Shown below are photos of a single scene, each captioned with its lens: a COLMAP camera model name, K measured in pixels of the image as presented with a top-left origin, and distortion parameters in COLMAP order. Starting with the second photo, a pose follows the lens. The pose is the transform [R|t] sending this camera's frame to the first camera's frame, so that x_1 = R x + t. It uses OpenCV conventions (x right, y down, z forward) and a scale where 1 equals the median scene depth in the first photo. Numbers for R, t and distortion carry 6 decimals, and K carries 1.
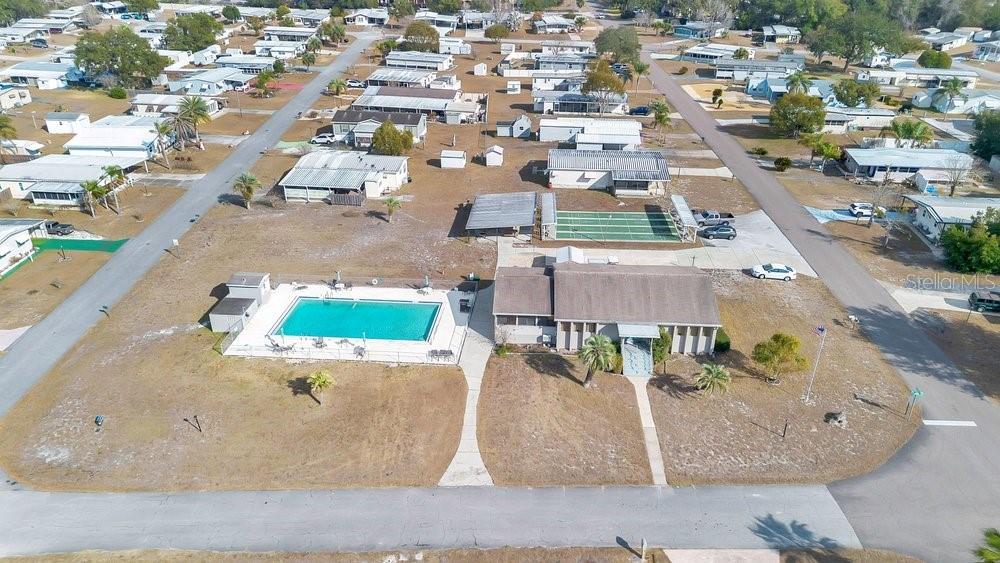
lens RADIAL K [[737.5, 0, 502.2], [0, 737.5, 279.5], [0, 0, 1]] dist [0.062447, -0.062855]
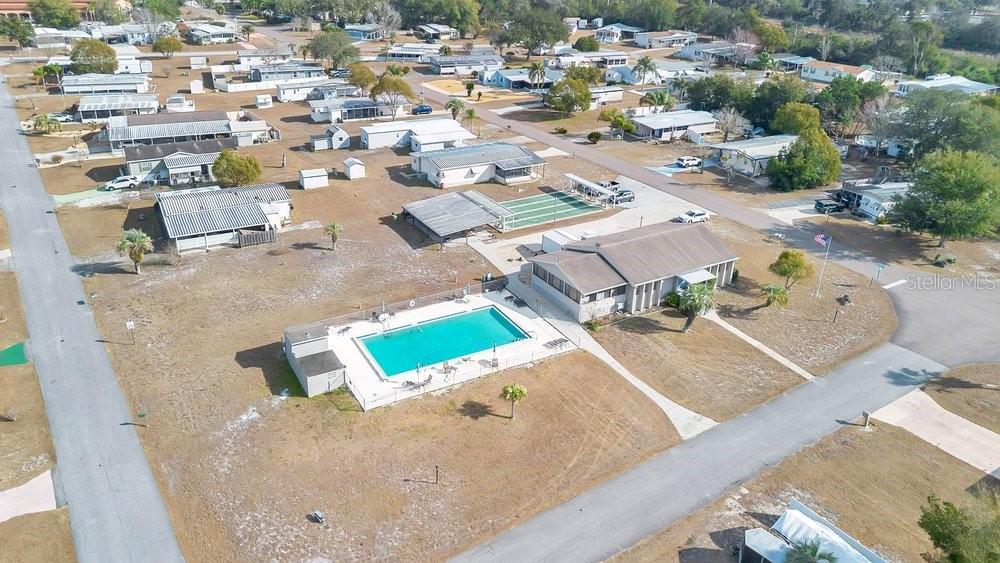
lens RADIAL K [[737.5, 0, 502.2], [0, 737.5, 279.5], [0, 0, 1]] dist [0.062447, -0.062855]
pose [[0.827986, -0.231116, 0.510906, -0.440237], [0.232504, 0.970600, 0.062265, -0.047502], [-0.510275, 0.067233, 0.857379, 0.087619]]
